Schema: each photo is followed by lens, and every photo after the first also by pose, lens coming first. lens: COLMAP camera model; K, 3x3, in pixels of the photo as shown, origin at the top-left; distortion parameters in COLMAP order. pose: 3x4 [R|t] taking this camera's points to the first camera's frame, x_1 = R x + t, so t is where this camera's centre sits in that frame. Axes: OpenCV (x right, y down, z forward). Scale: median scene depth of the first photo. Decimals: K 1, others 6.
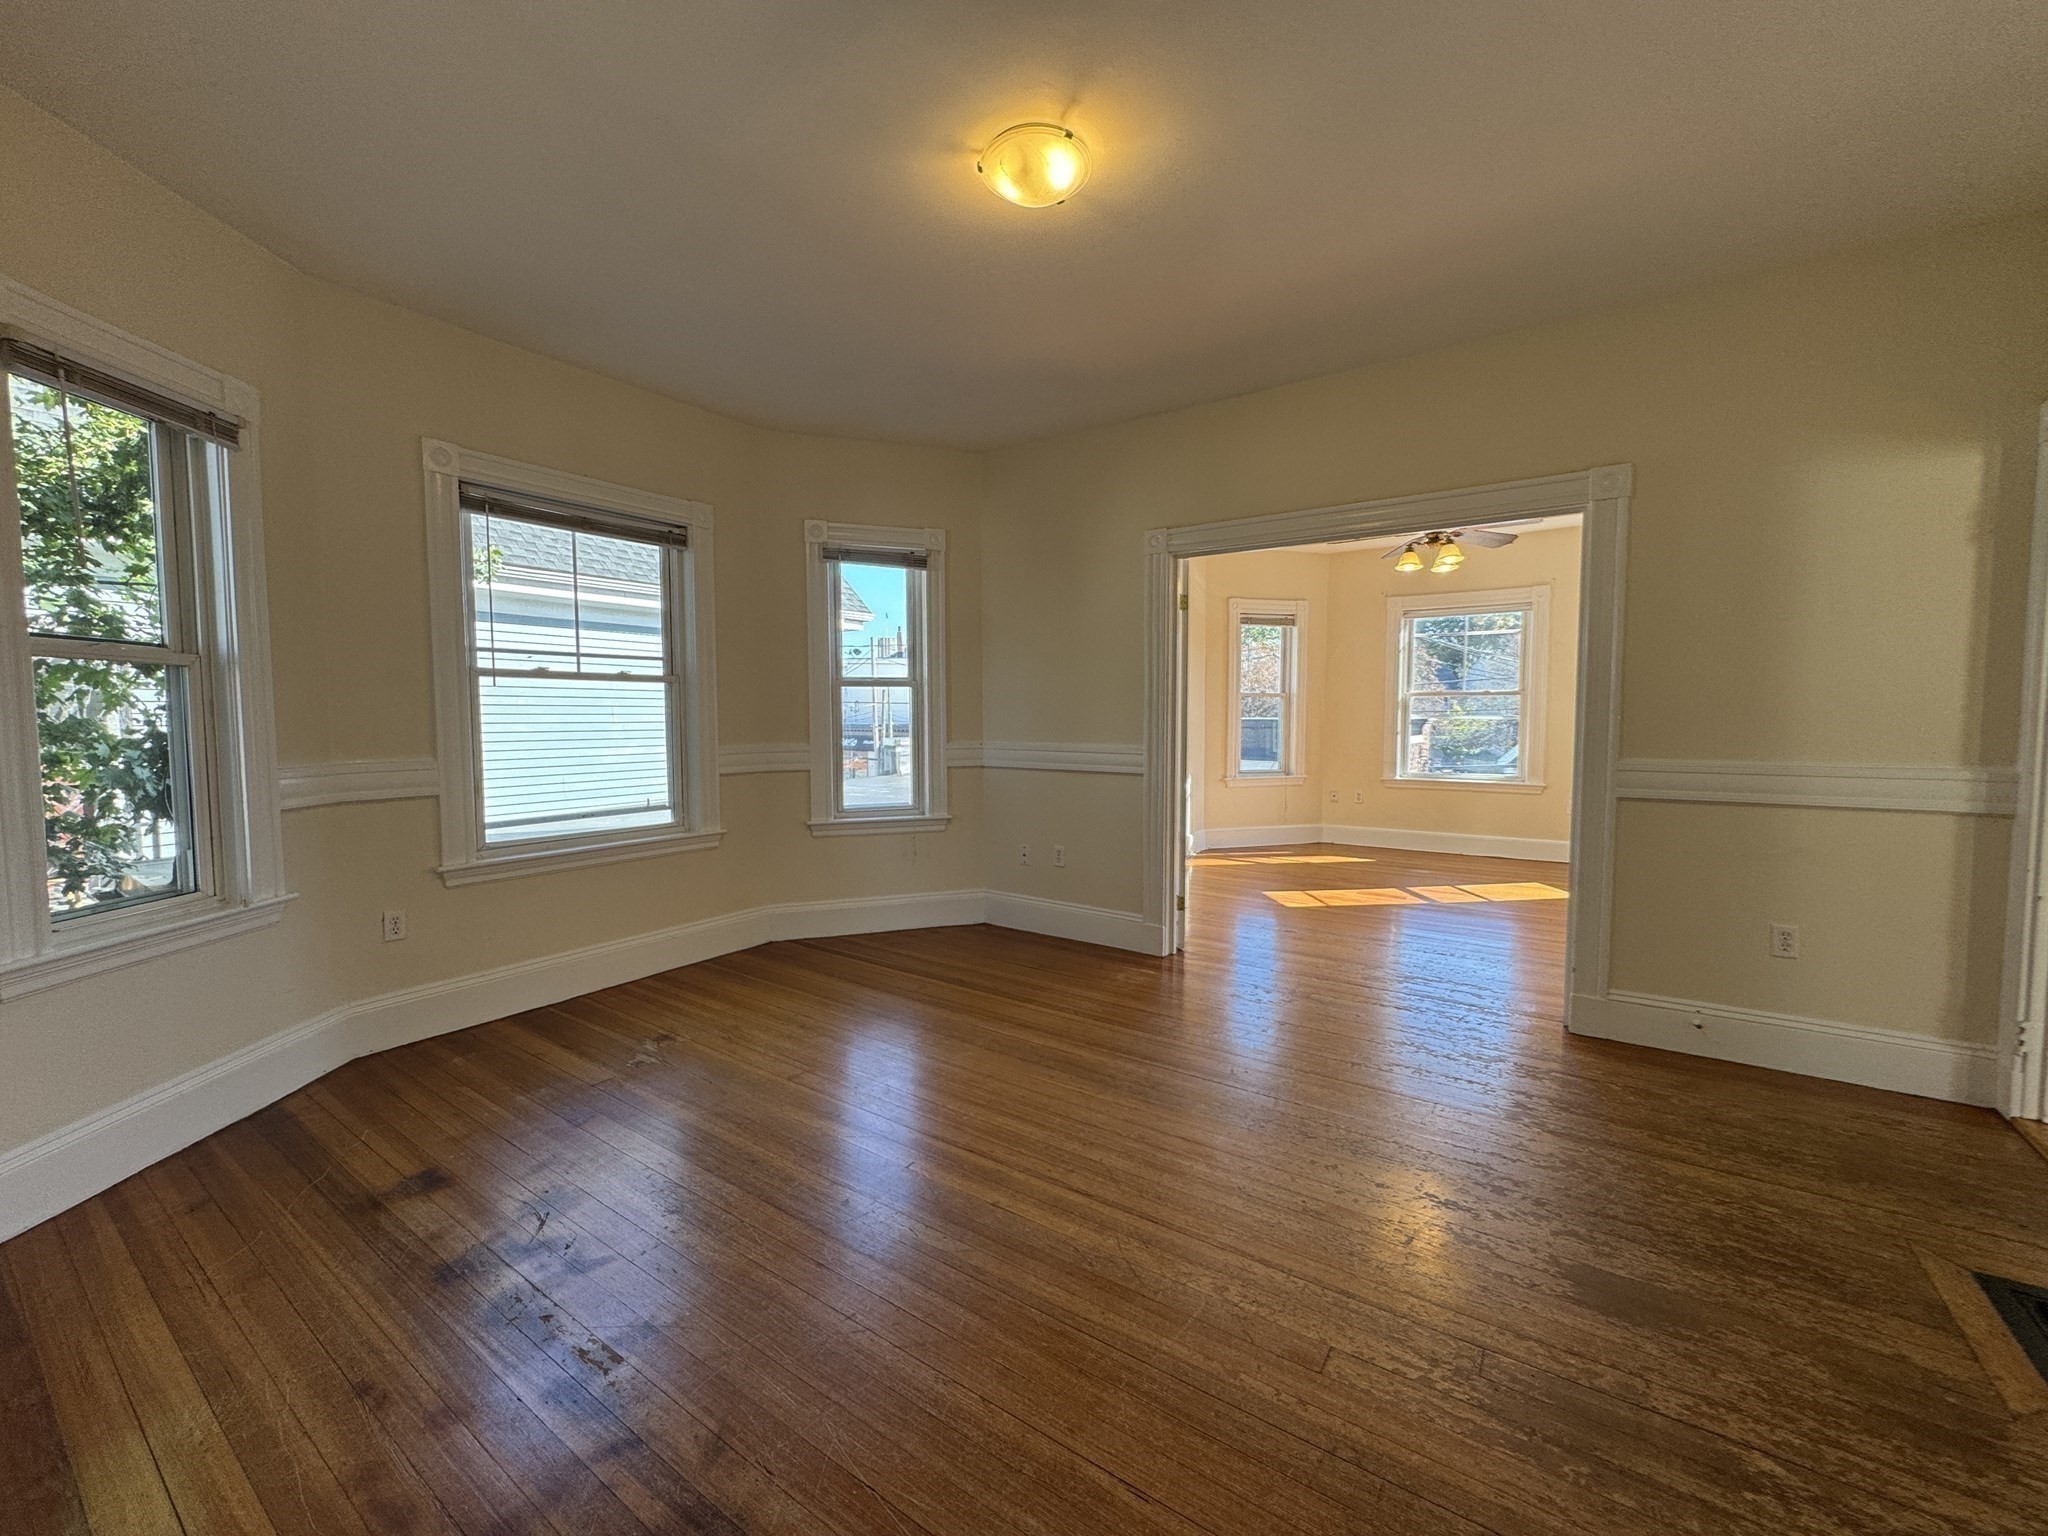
lens RADIAL K [[817.2, 0, 1020.1], [0, 817.2, 767.5], [0, 0, 1]] dist [-0.001307, 0.000130]
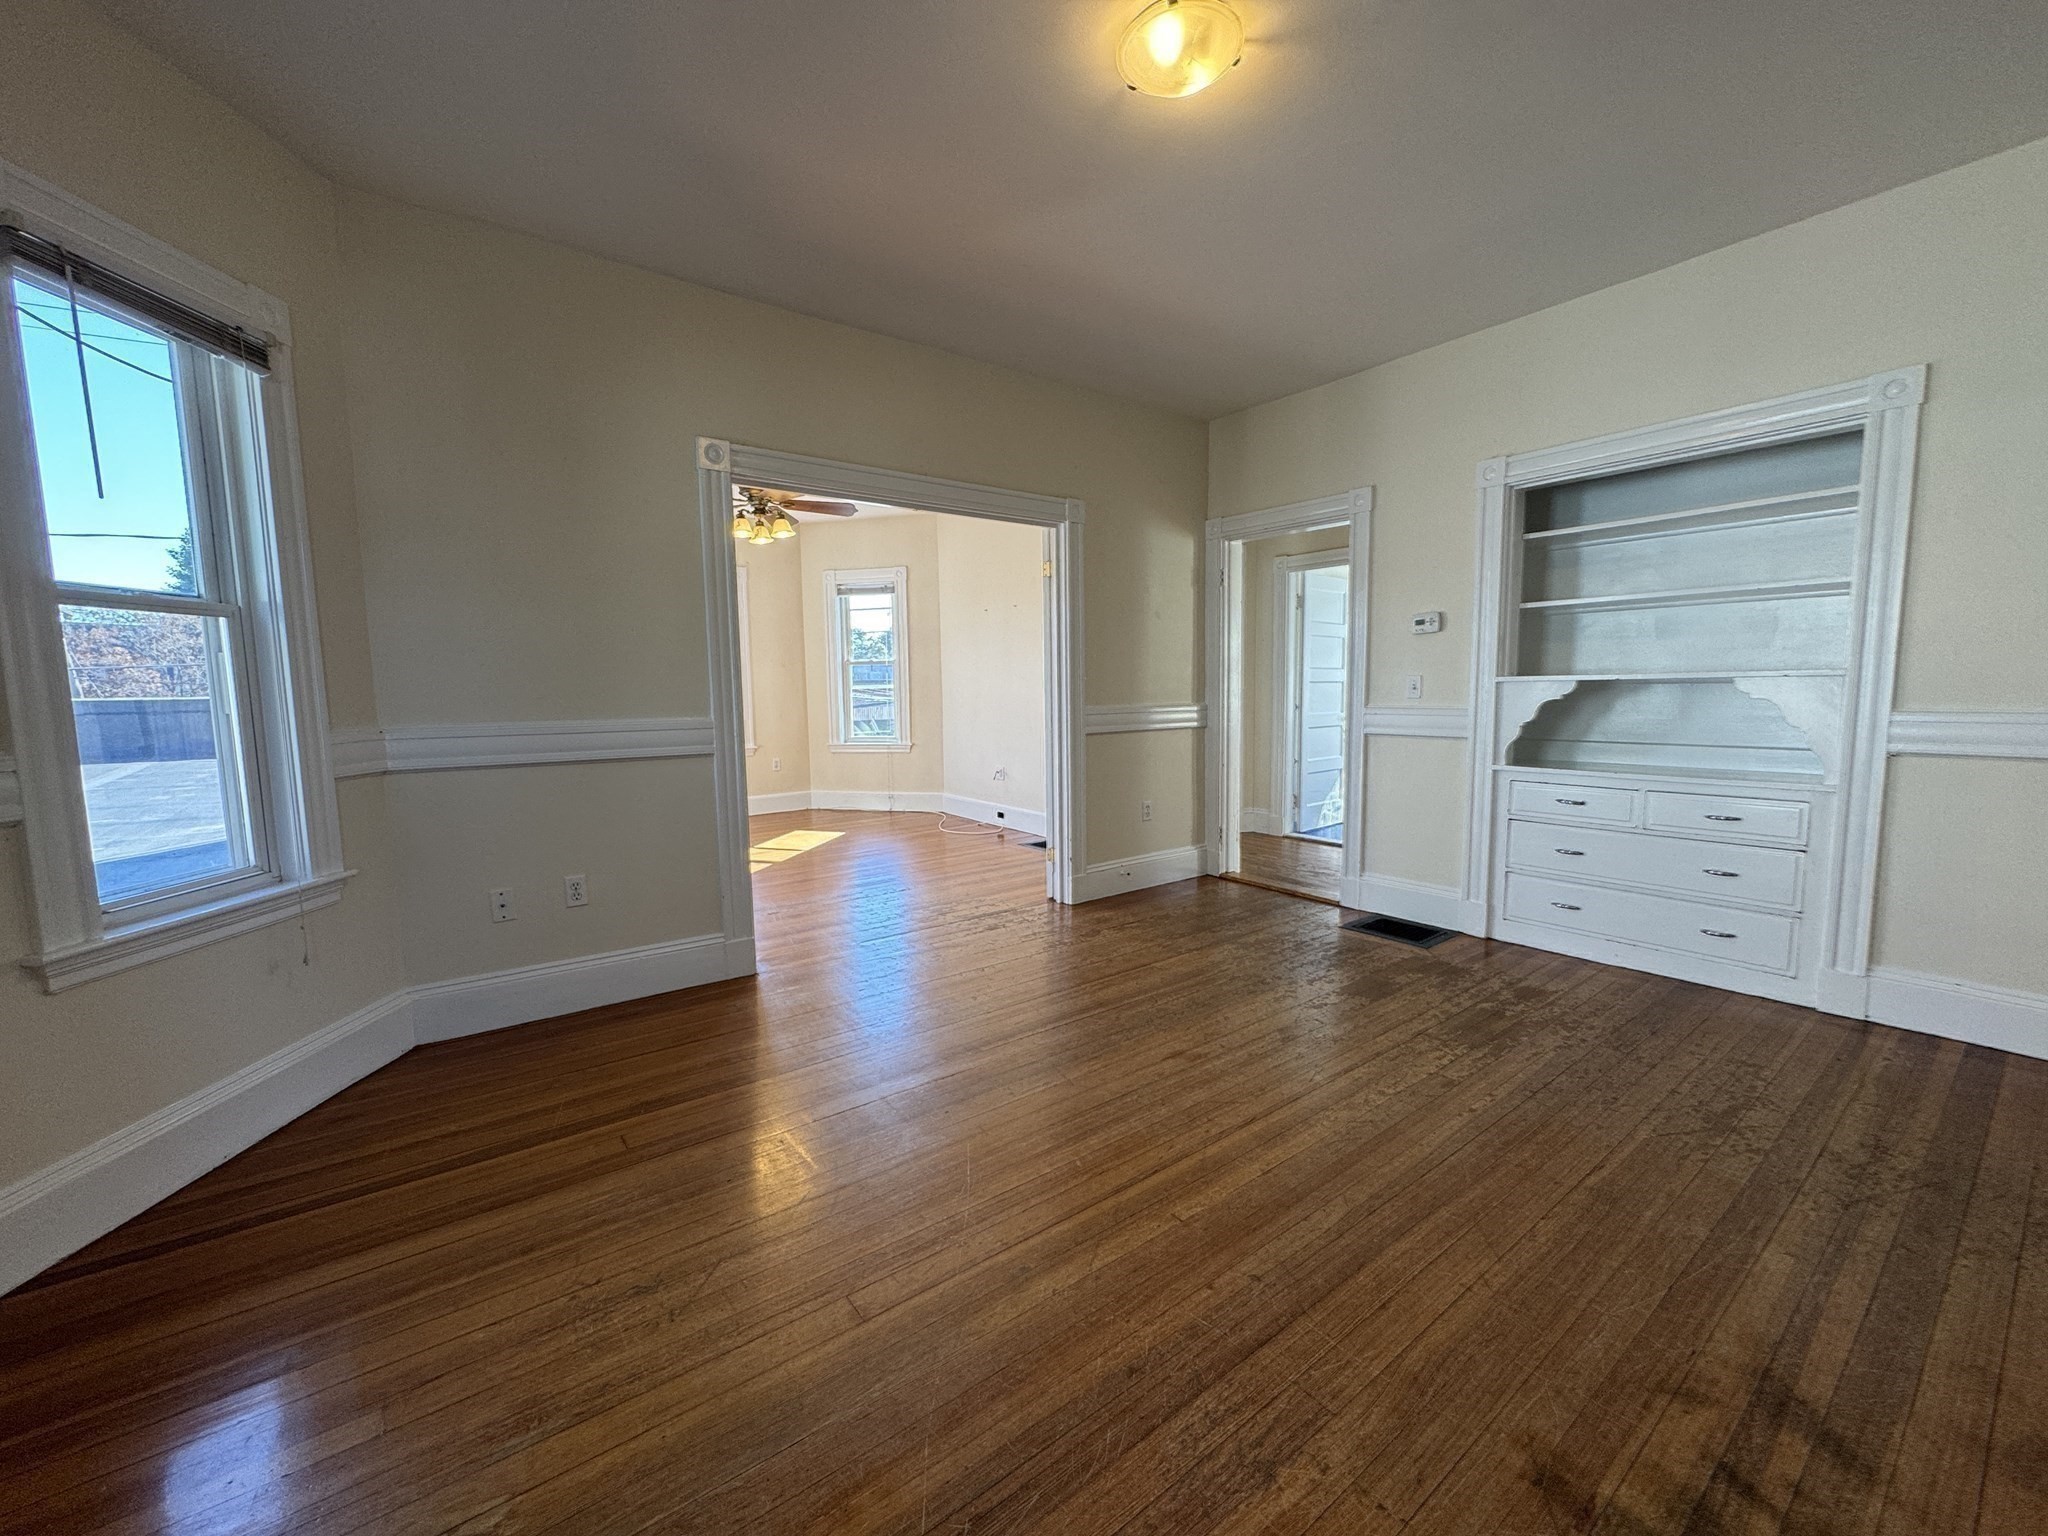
lens RADIAL K [[817.2, 0, 1021.3], [0, 817.2, 769.9], [0, 0, 1]] dist [-0.001307, 0.000130]
pose [[0.308294, -0.097982, 0.946232, -0.612775], [0.071720, 0.994245, 0.079587, -0.022048], [-0.948584, 0.043328, 0.313547, 0.590074]]
